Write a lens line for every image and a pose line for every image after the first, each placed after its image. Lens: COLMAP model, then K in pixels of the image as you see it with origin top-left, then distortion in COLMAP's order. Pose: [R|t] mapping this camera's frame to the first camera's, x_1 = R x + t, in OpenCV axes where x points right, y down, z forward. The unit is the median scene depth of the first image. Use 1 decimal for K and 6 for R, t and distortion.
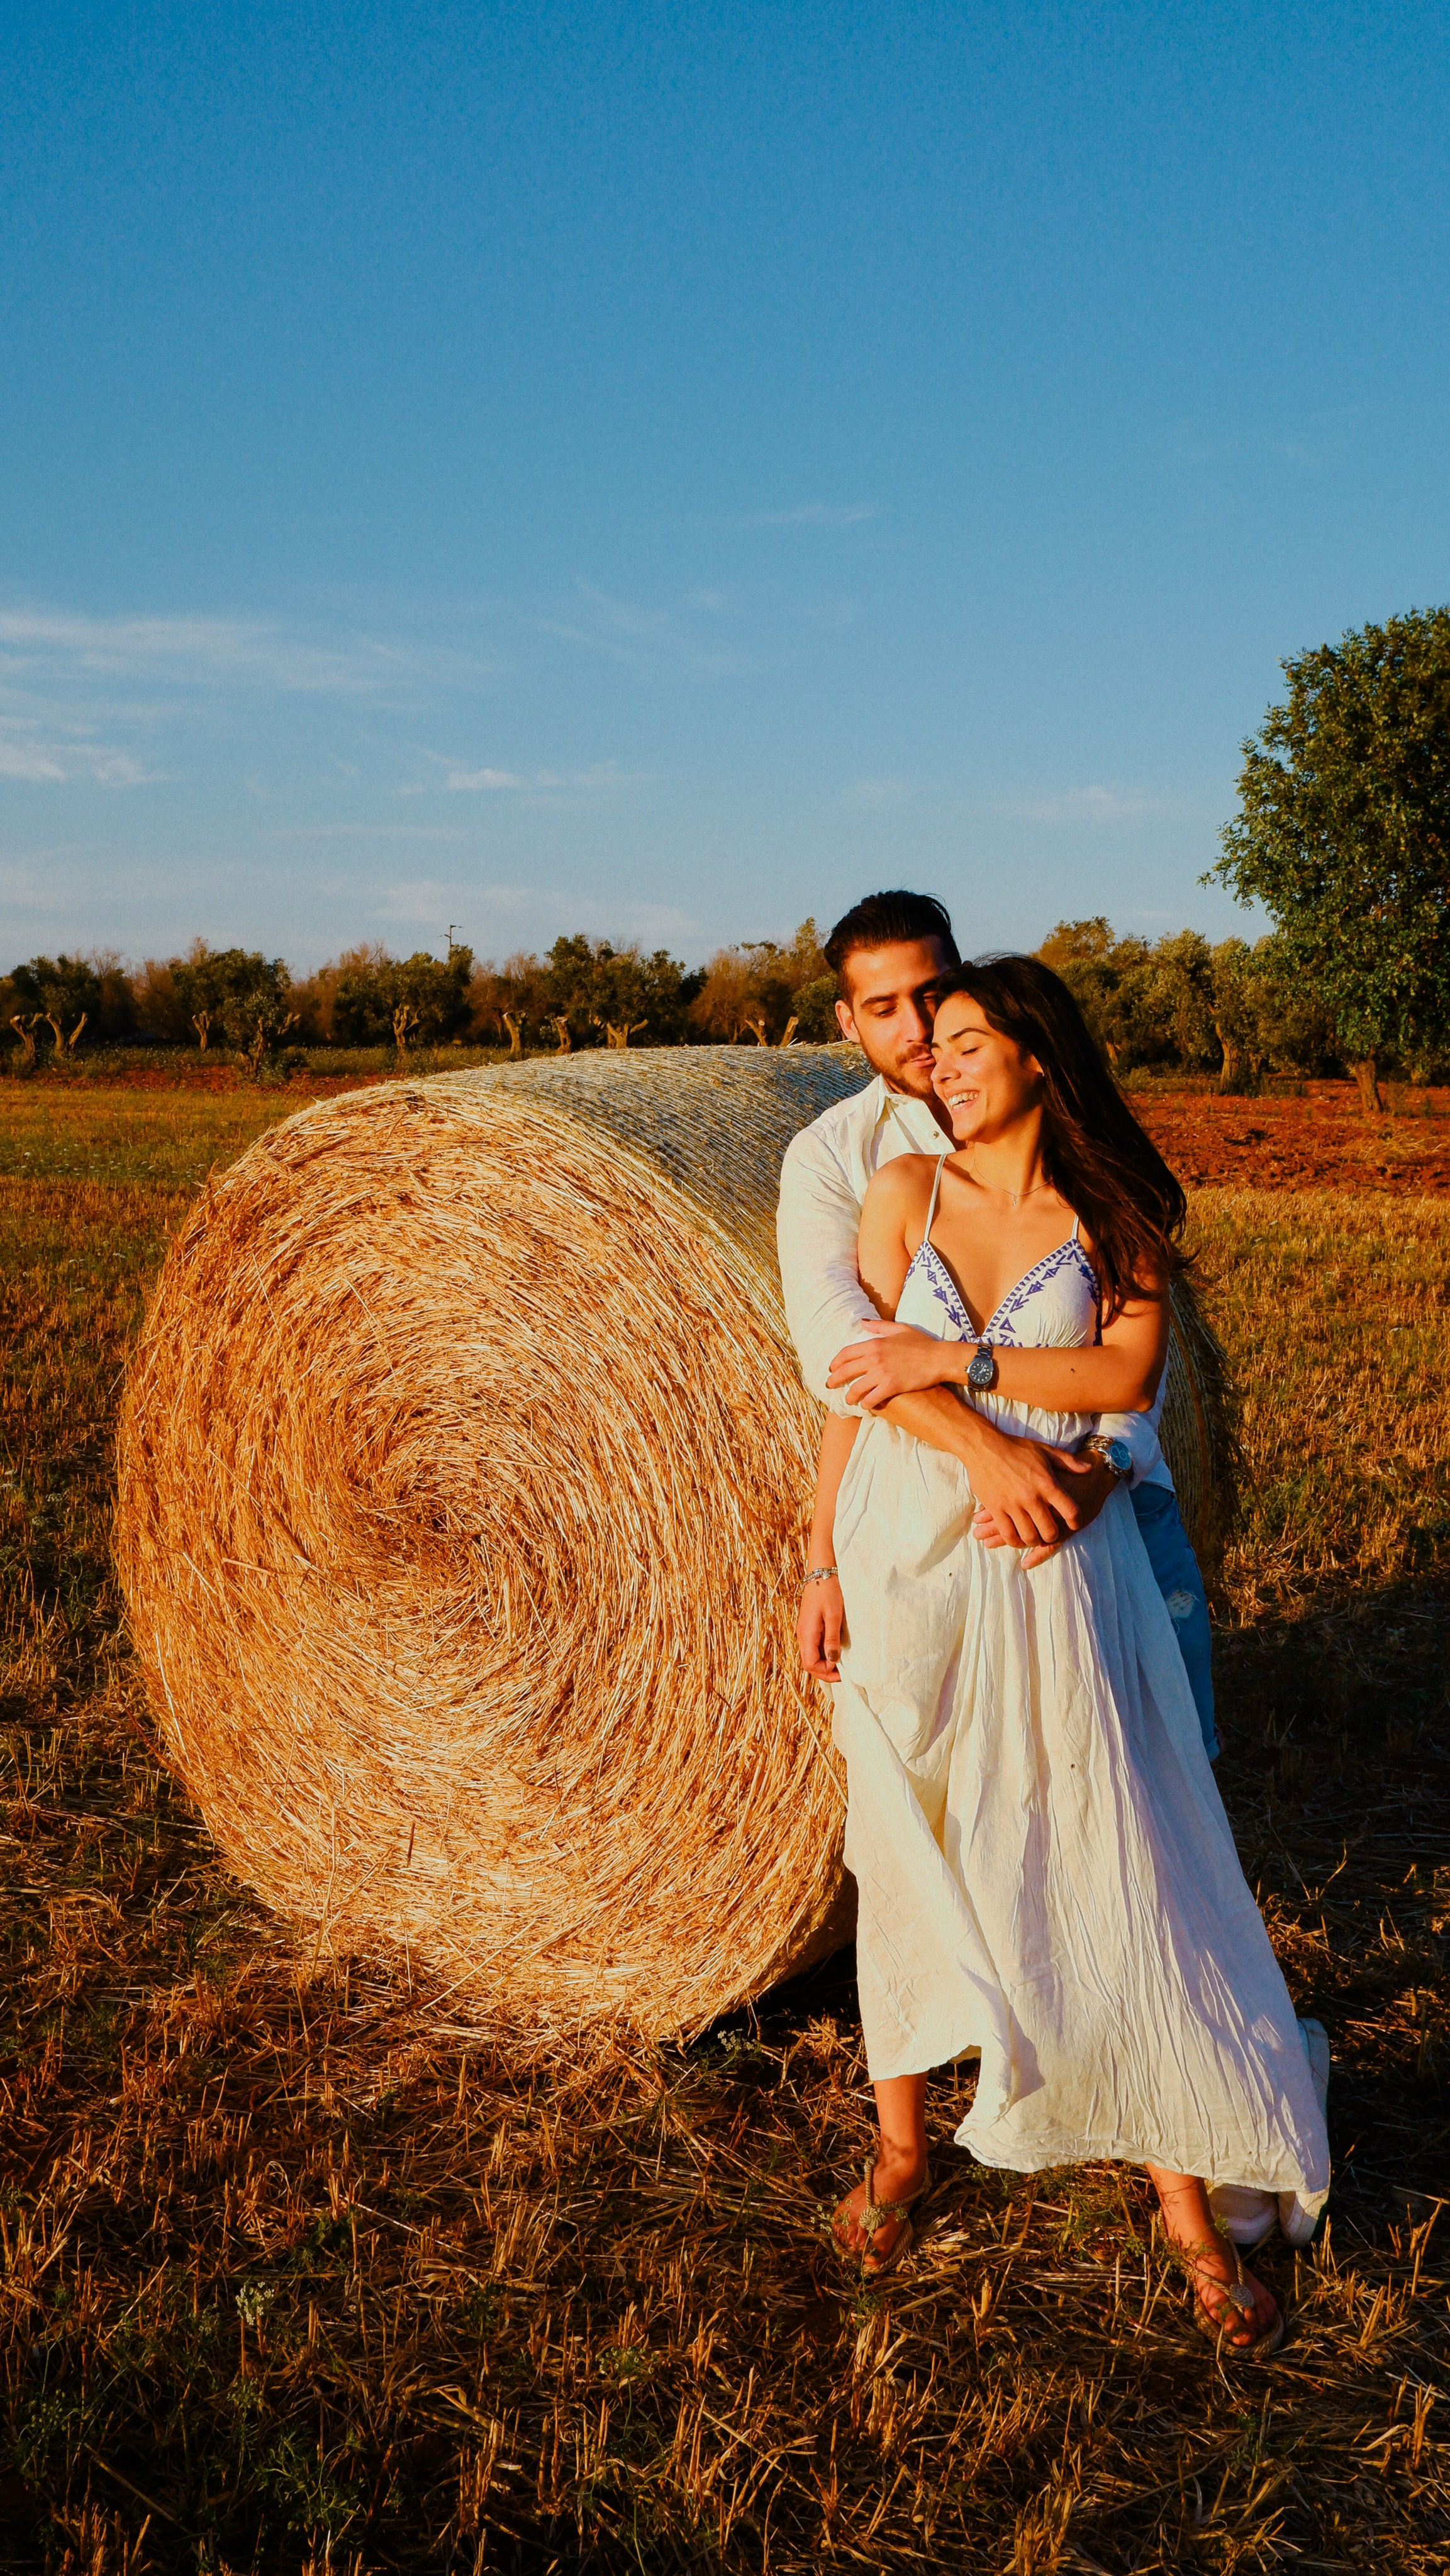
lens RADIAL K [[2214.5, 0, 707.5], [0, 2214.5, 1276.4], [0, 0, 1]] dist [-0.051971, 0.031222]
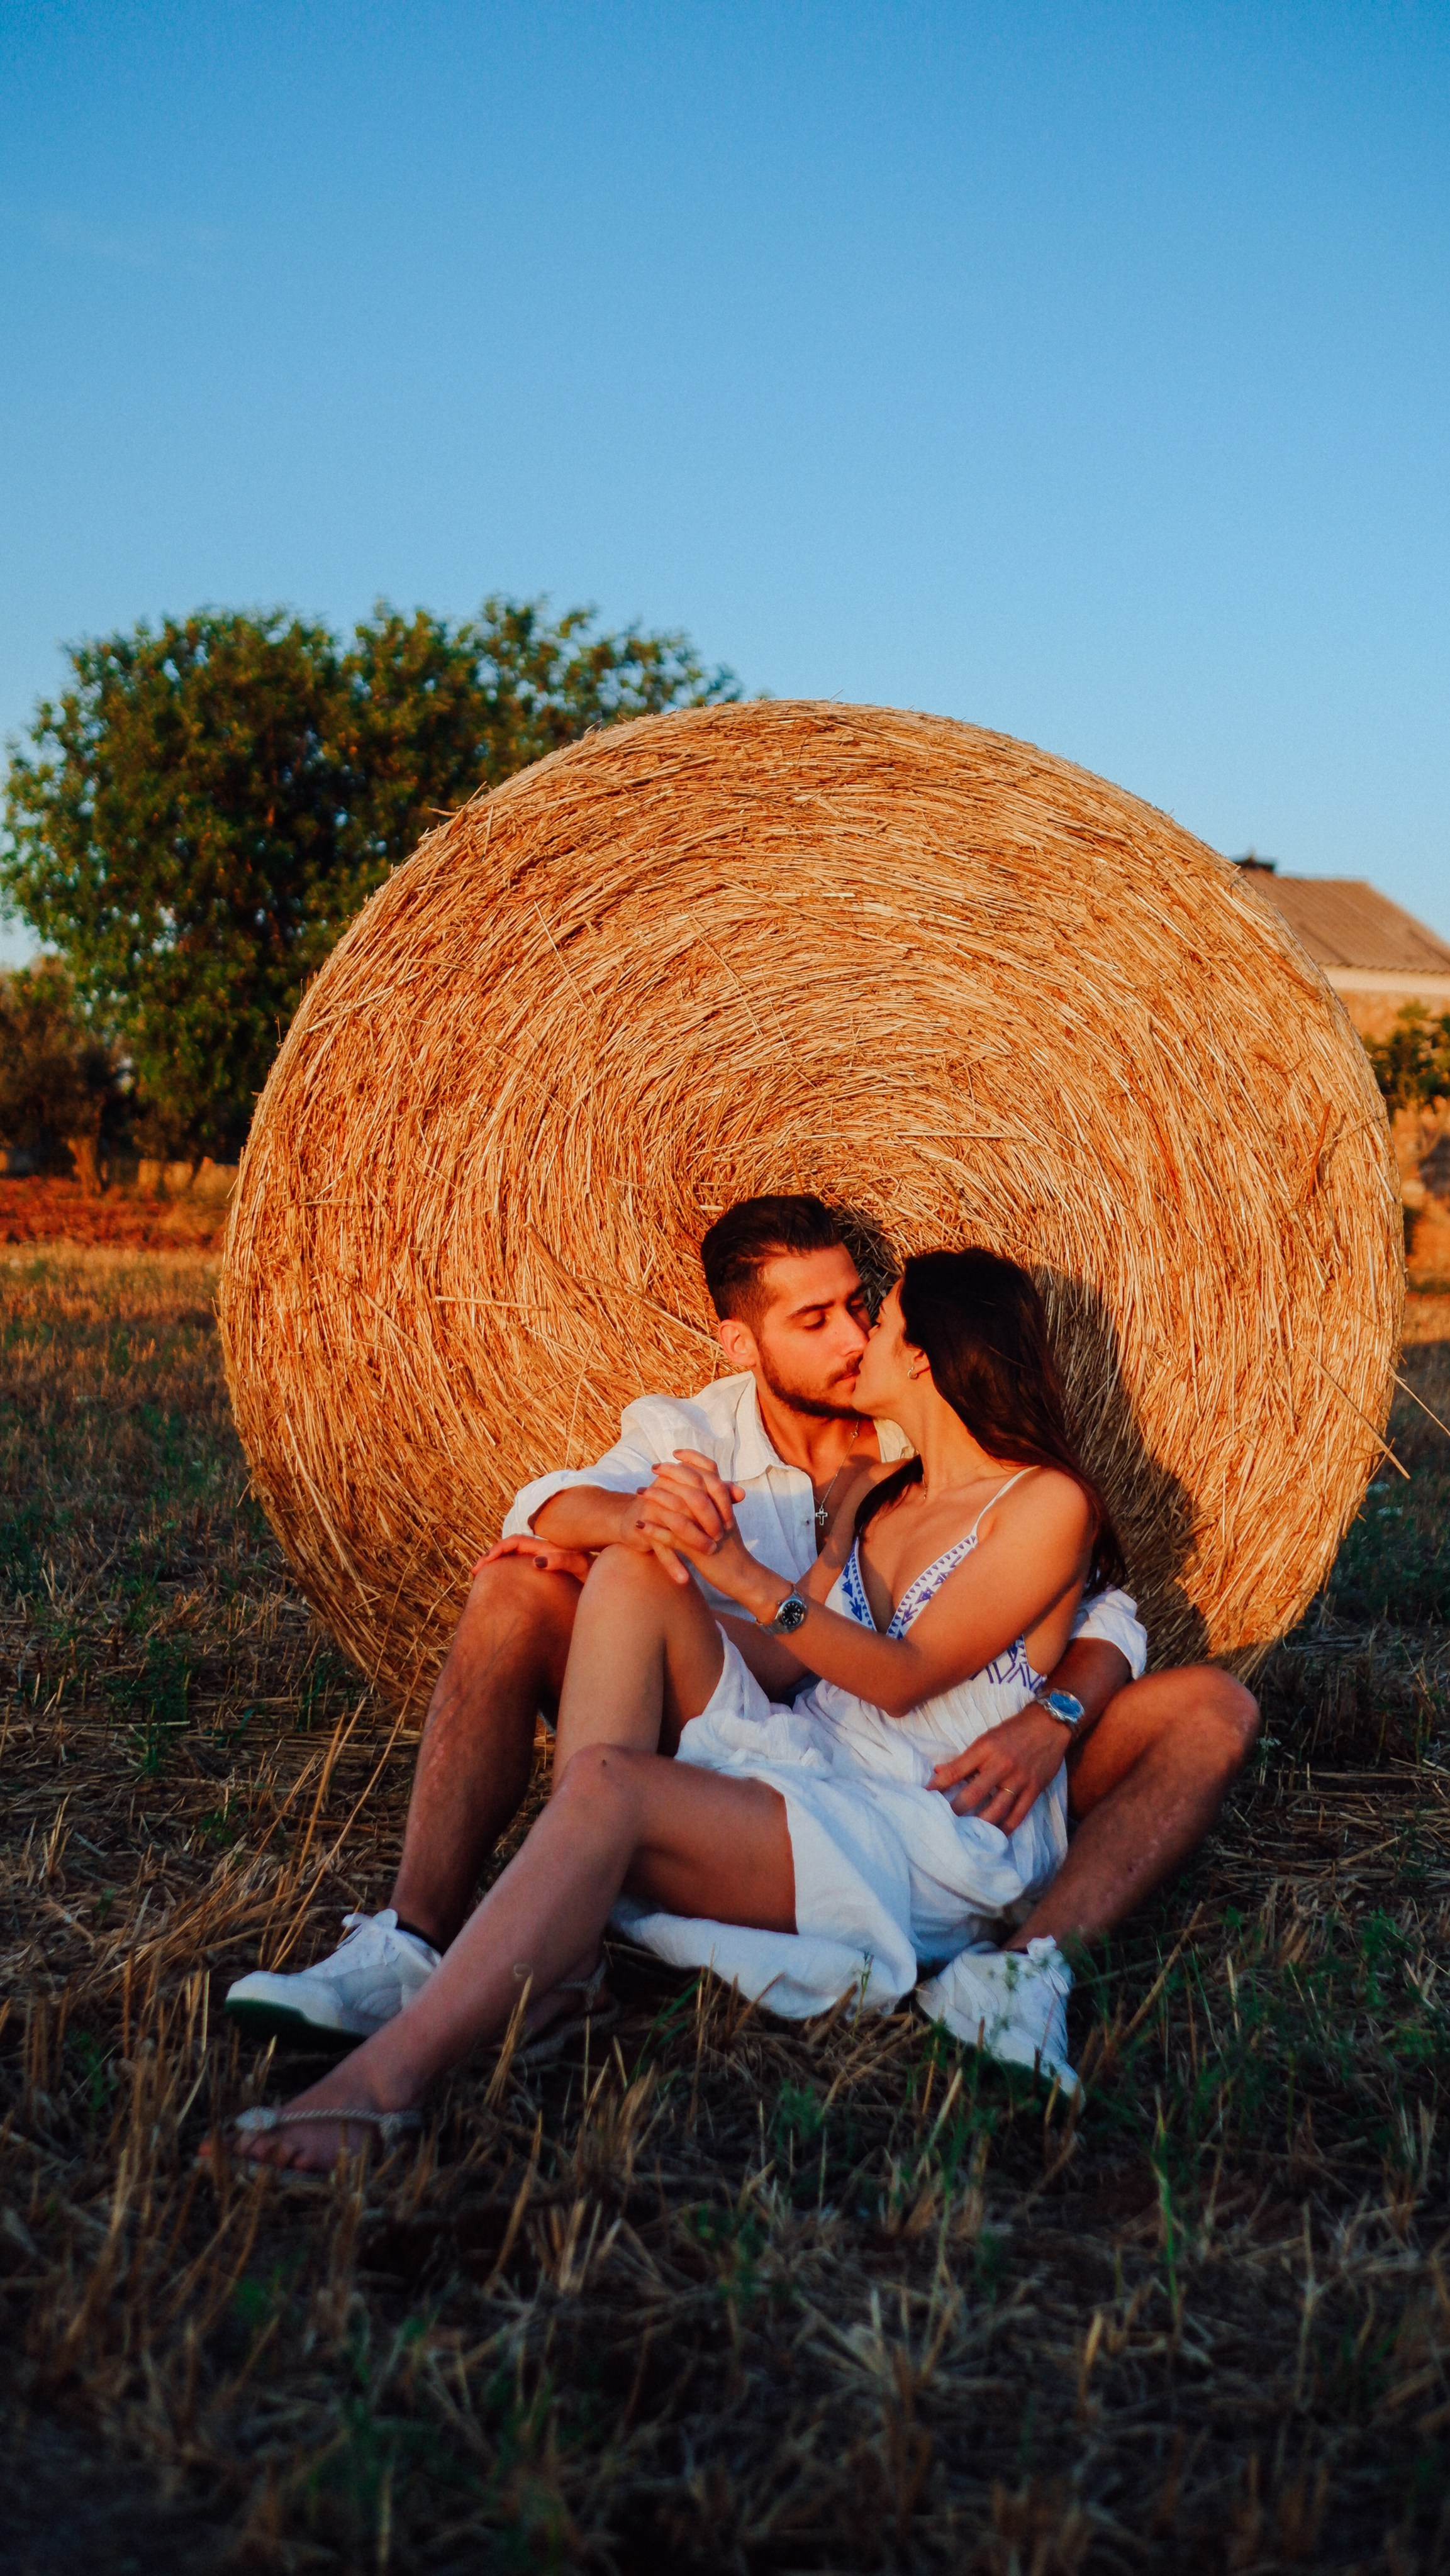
lens RADIAL K [[2696.9, 0, 706.0], [0, 2696.9, 1287.9], [0, 0, 1]] dist [-0.037772, 0.000000]
pose [[0.835579, 0.011751, 0.549245, -0.692656], [0.021632, 0.998292, -0.054267, 0.184901], [-0.548944, 0.057226, 0.833898, 0.160614]]
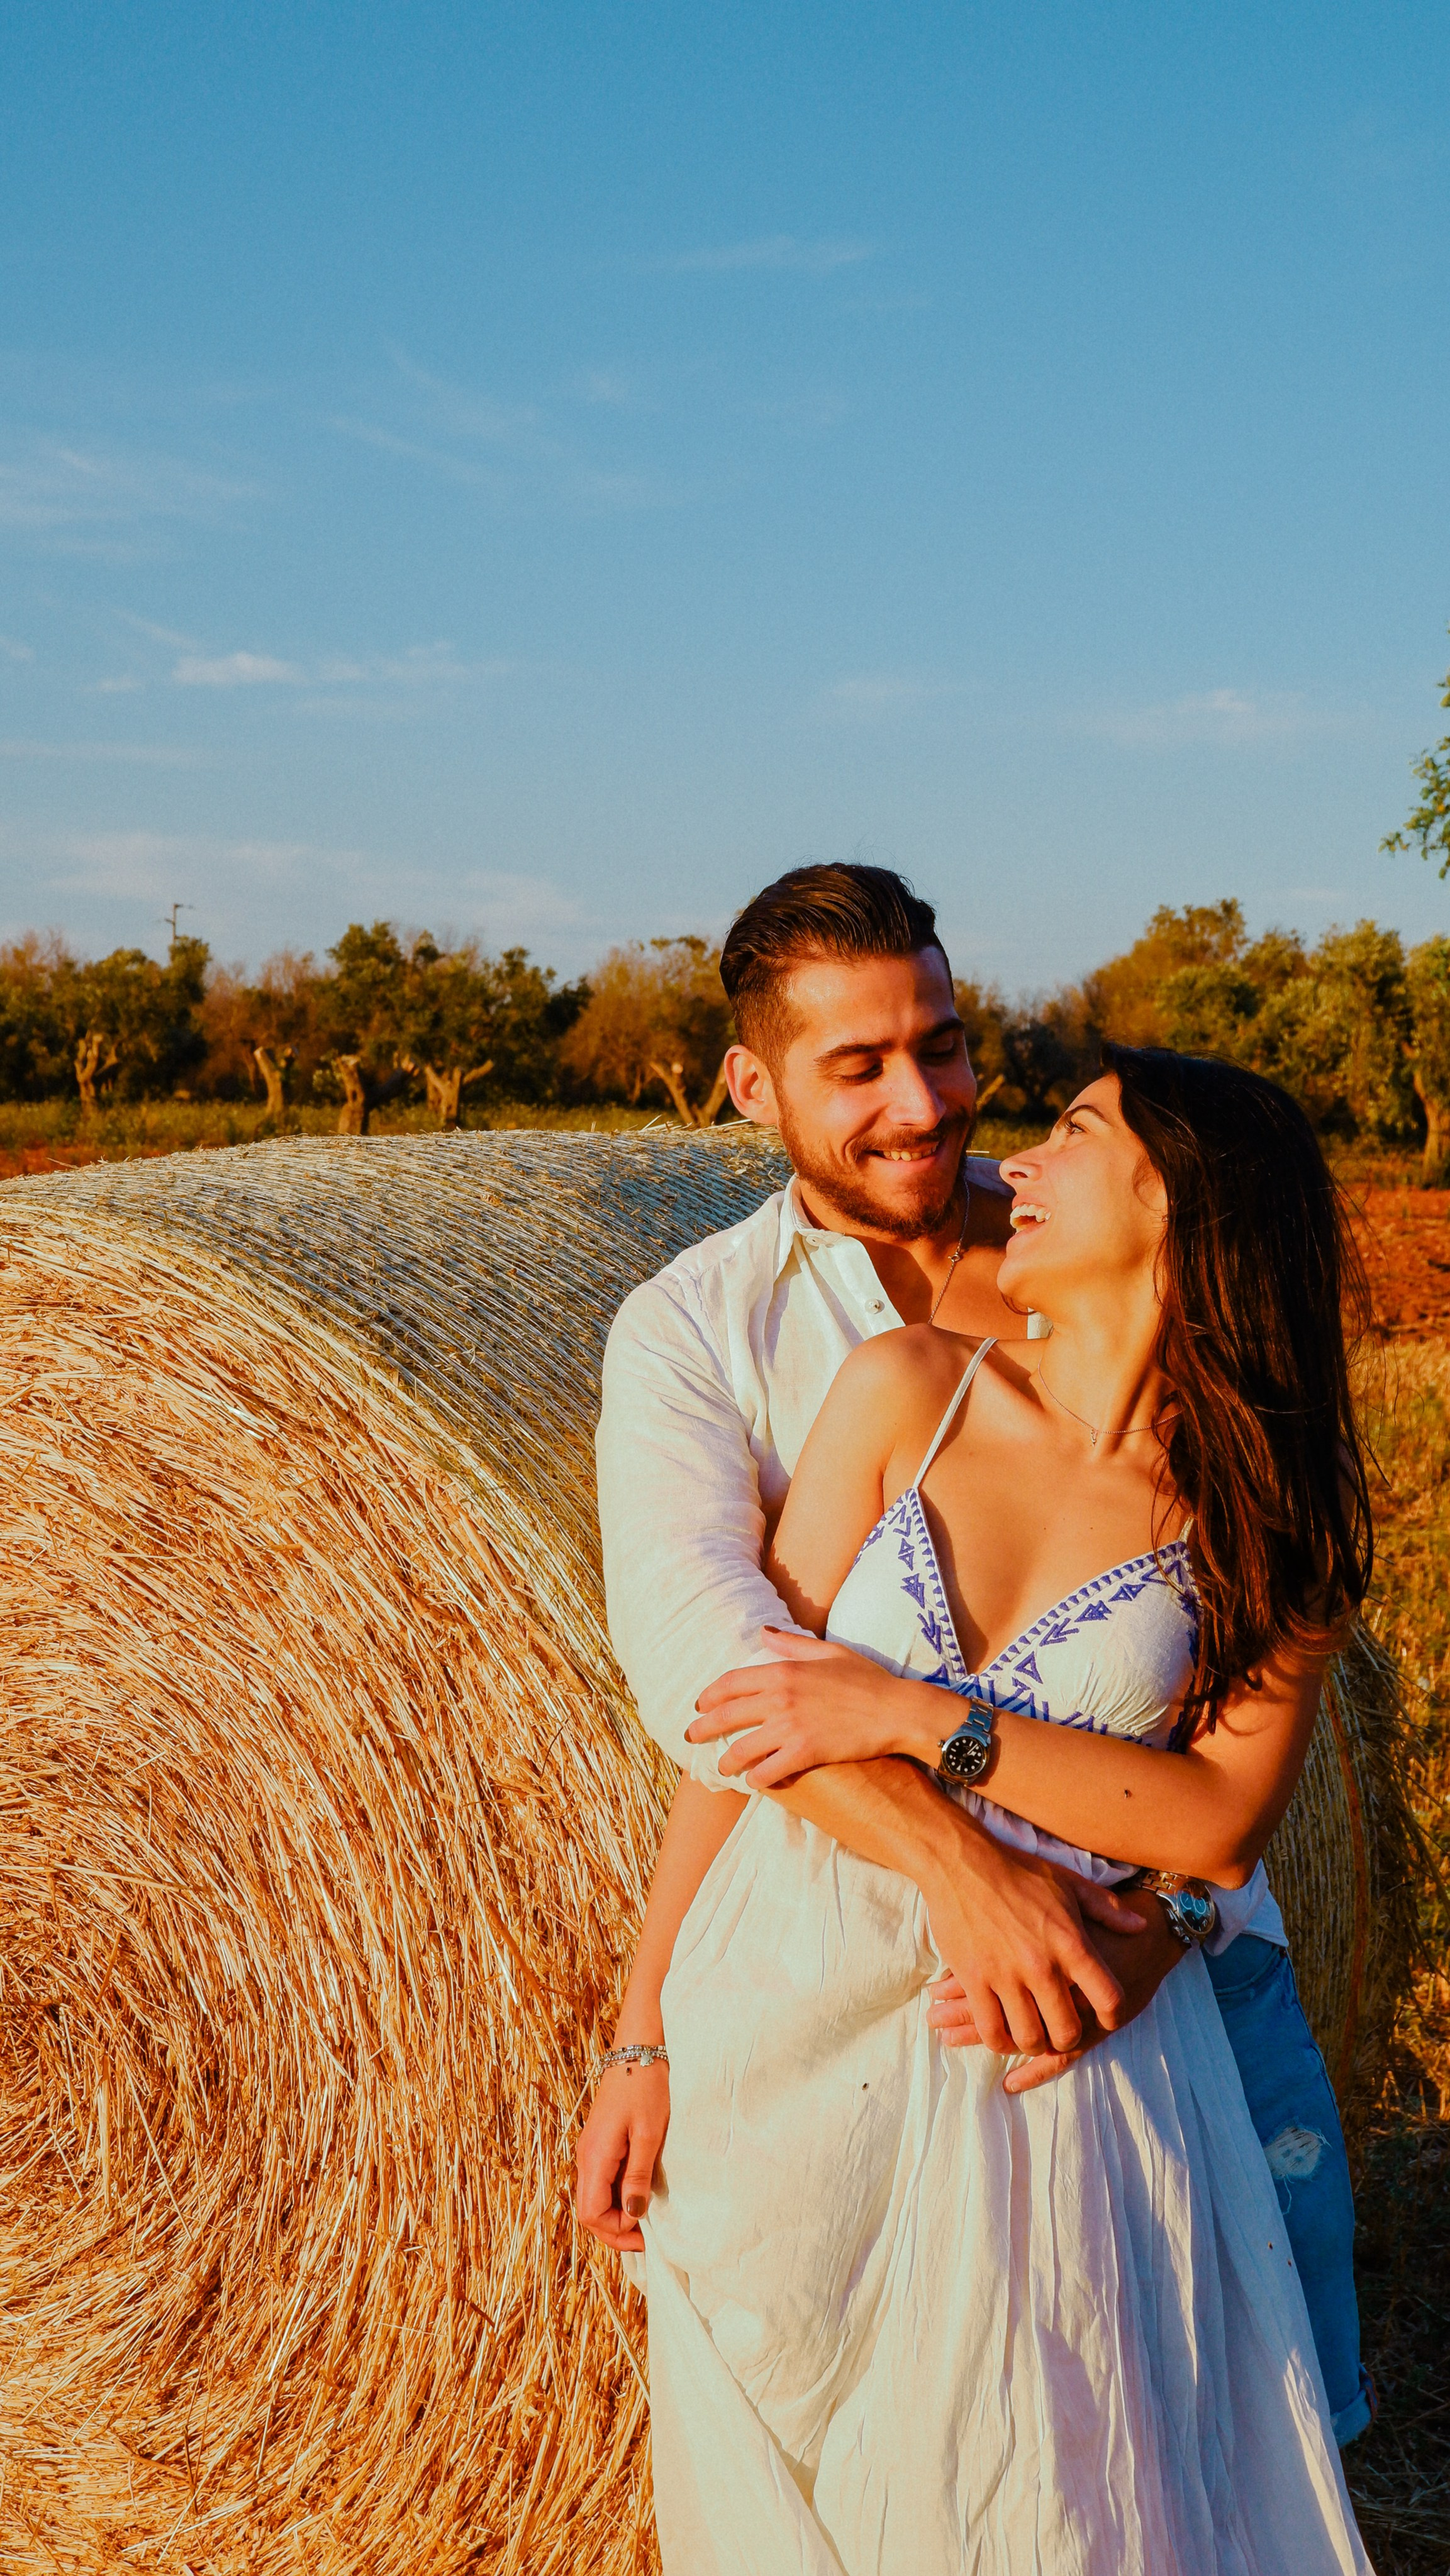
lens RADIAL K [[3614.7, 0, 692.5], [0, 3614.7, 1243.6], [0, 0, 1]] dist [-0.046905, 0.000000]
pose [[0.999612, 0.006528, 0.027089, 0.029390], [-0.004759, 0.997882, -0.064883, -0.015799], [-0.027455, 0.064729, 0.997525, 0.070987]]
